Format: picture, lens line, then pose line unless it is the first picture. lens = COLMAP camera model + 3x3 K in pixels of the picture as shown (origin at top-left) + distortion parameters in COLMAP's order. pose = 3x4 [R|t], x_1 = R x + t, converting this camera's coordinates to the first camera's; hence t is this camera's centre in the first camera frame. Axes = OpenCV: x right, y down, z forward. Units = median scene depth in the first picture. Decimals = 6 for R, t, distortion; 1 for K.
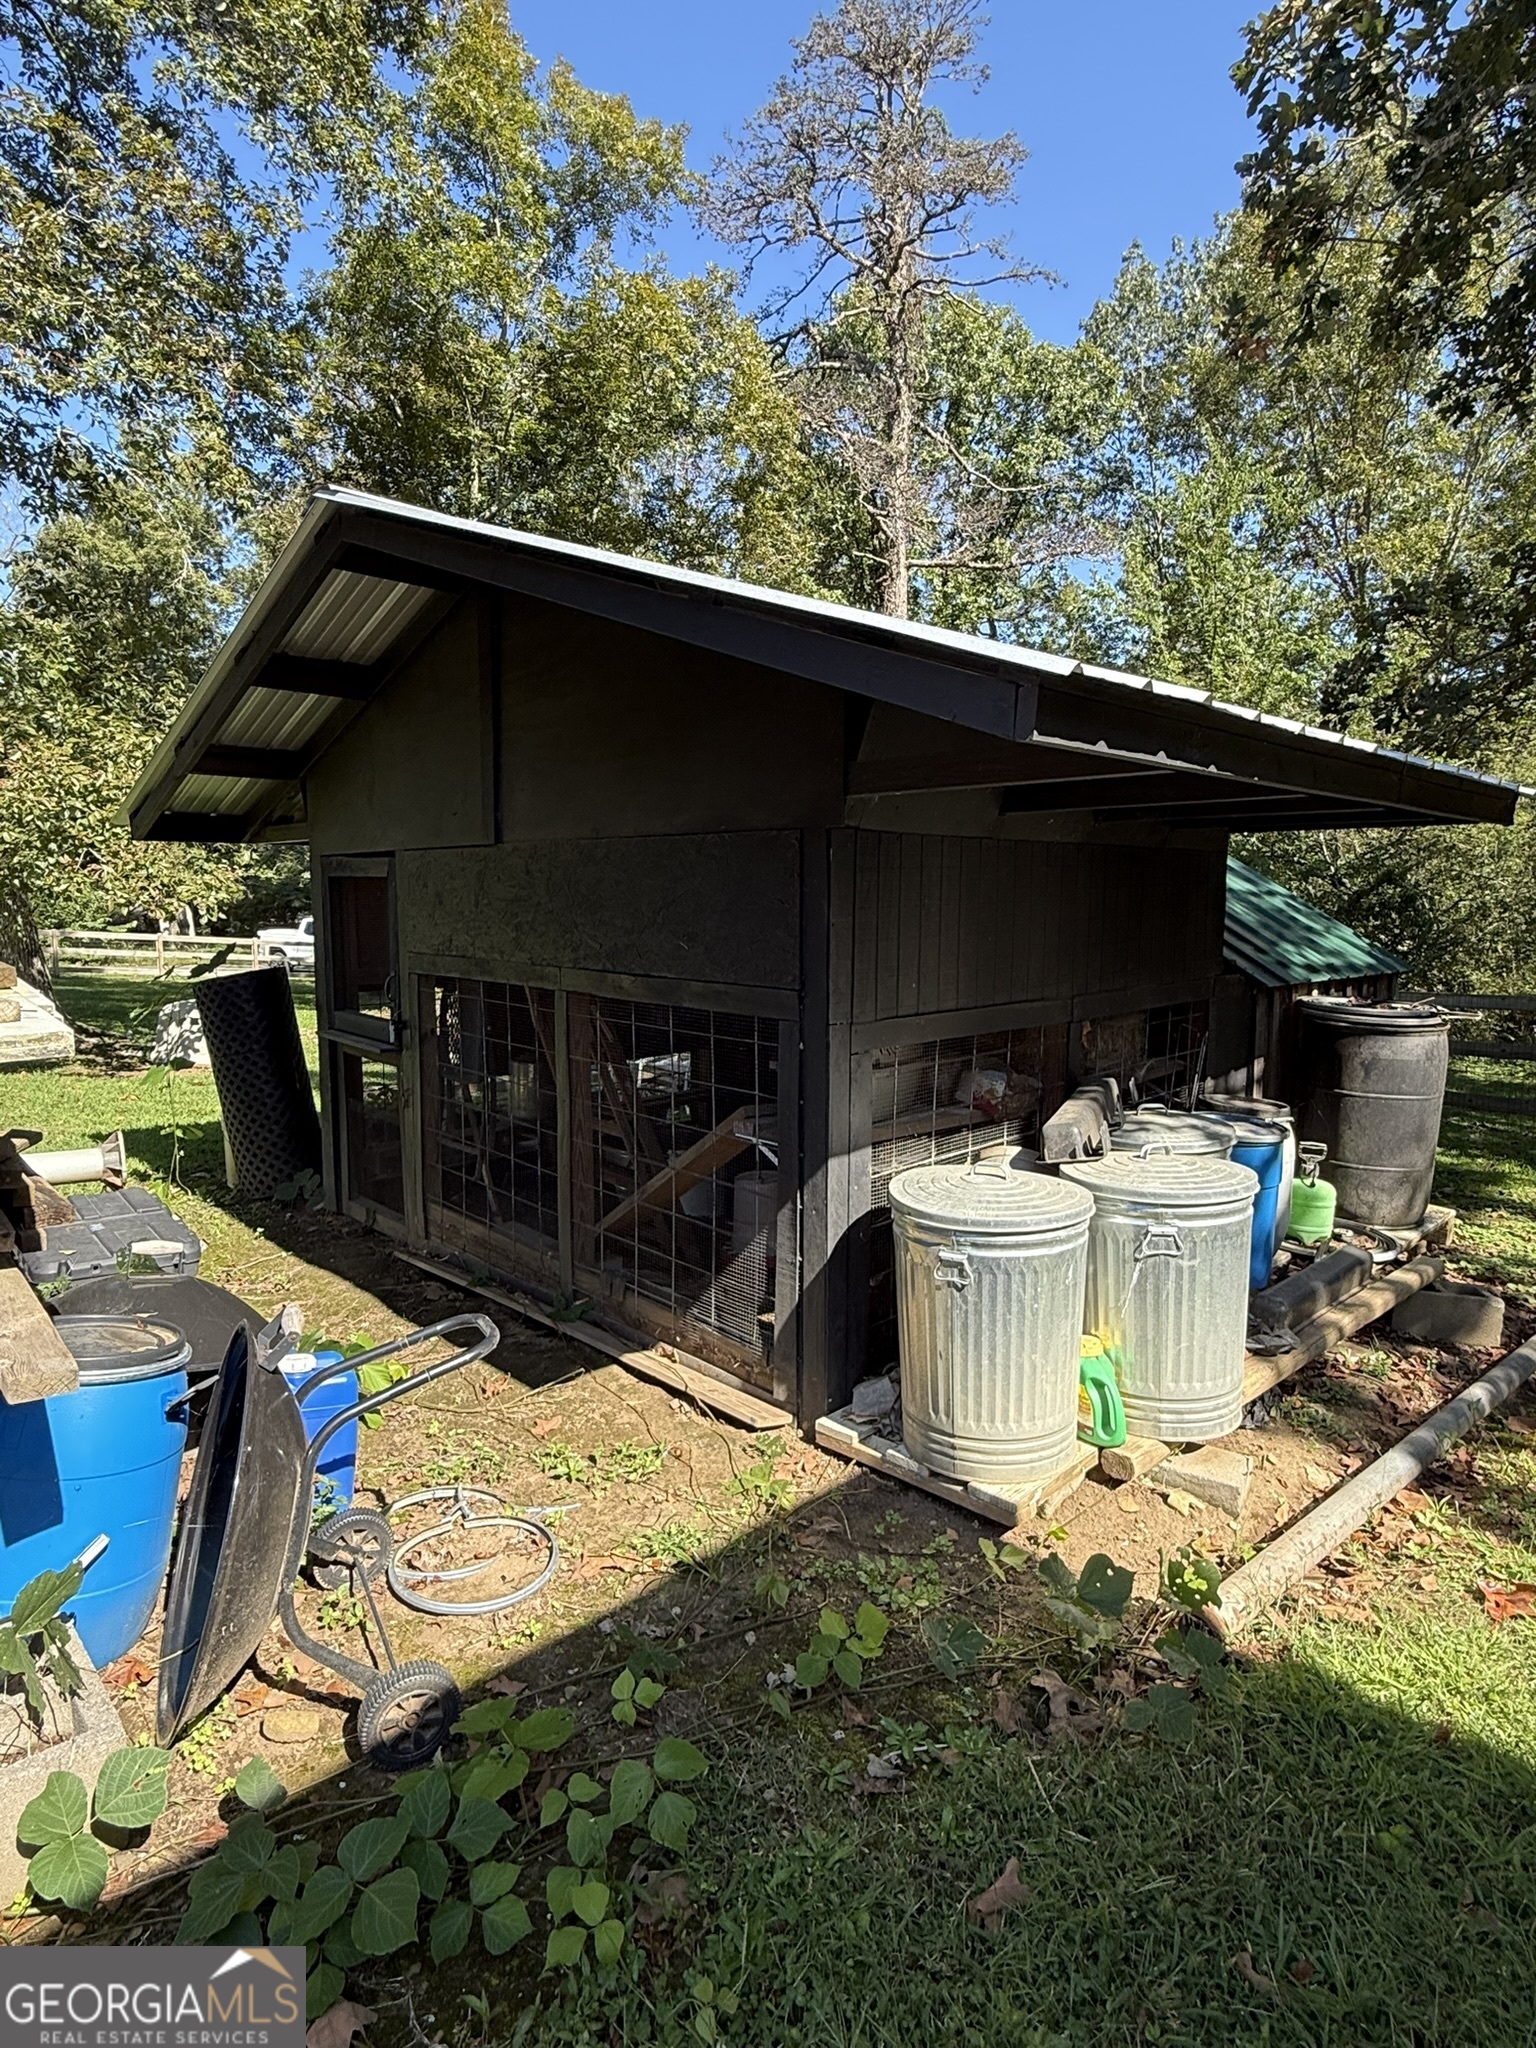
lens RADIAL K [[1148.7, 0, 766.3], [0, 1148.7, 1030.9], [0, 0, 1]] dist [-0.000556, -0.000239]
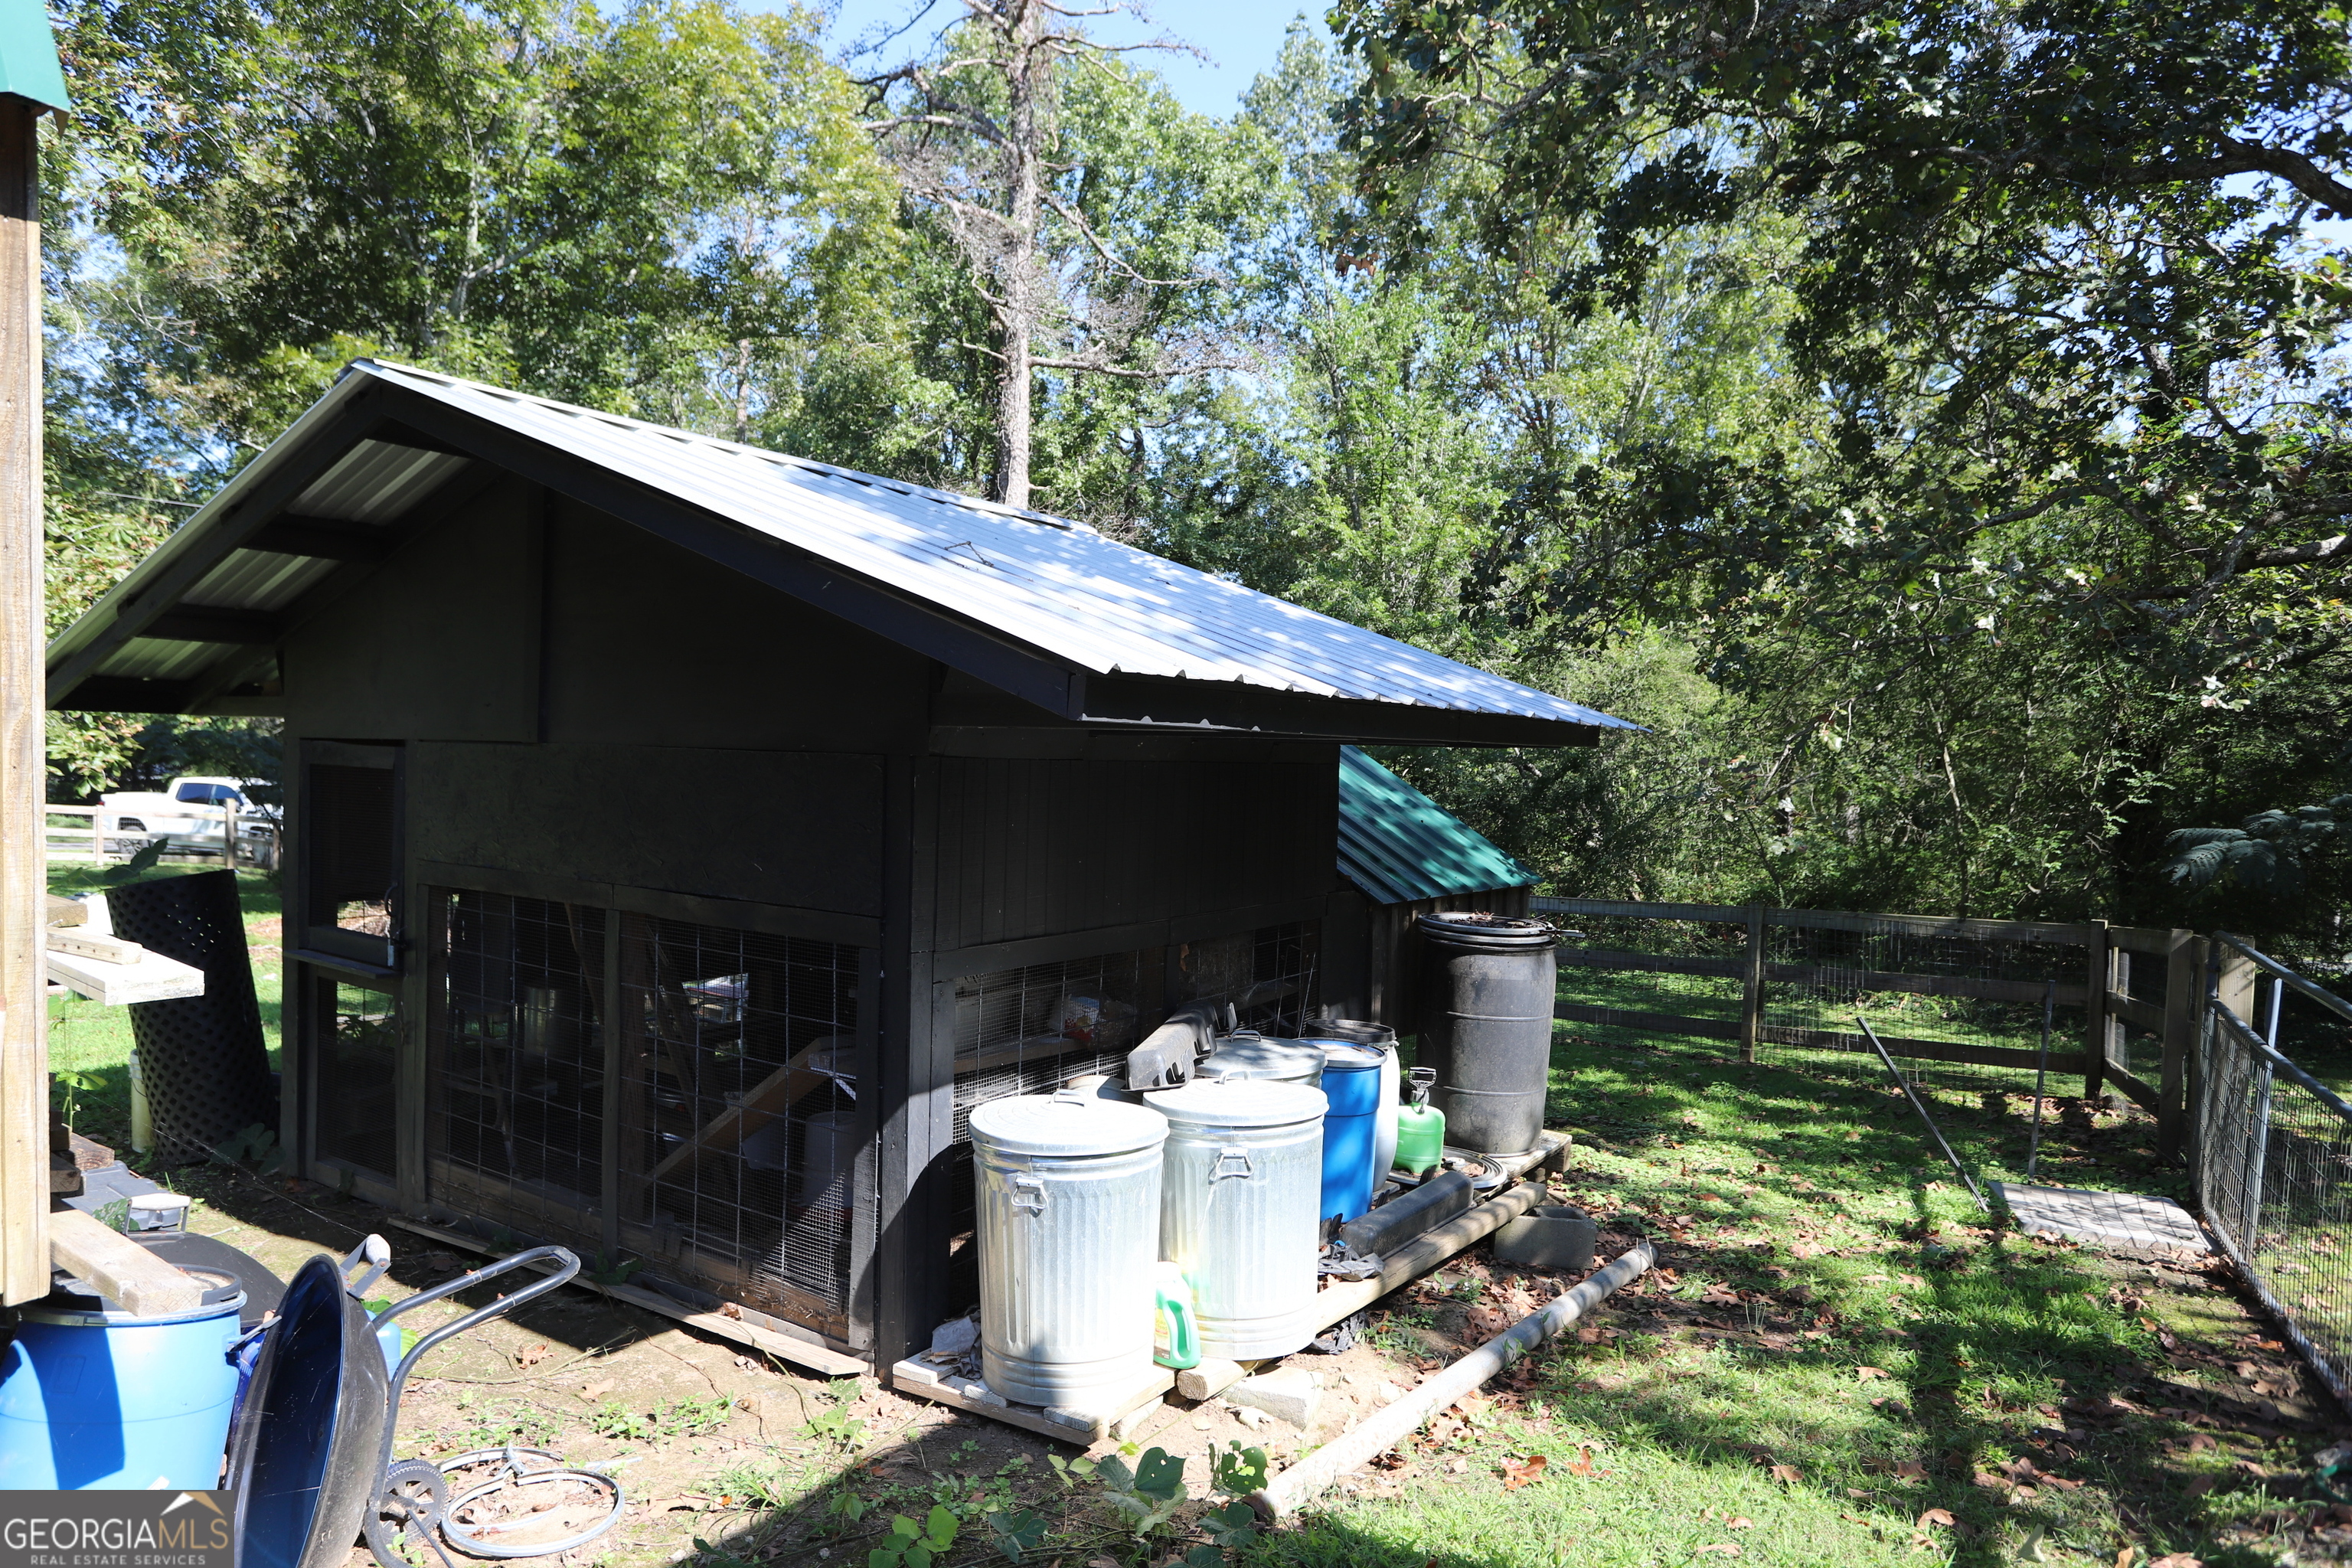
lens RADIAL K [[1529.6, 0, 1179.6], [0, 1529.6, 797.8], [0, 0, 1]] dist [-0.051794, 0.033447]
pose [[0.976299, 0.018200, 0.215662, -0.003678], [0.001250, 0.995967, -0.089710, -0.013337], [-0.216425, 0.087853, 0.972339, -0.223359]]
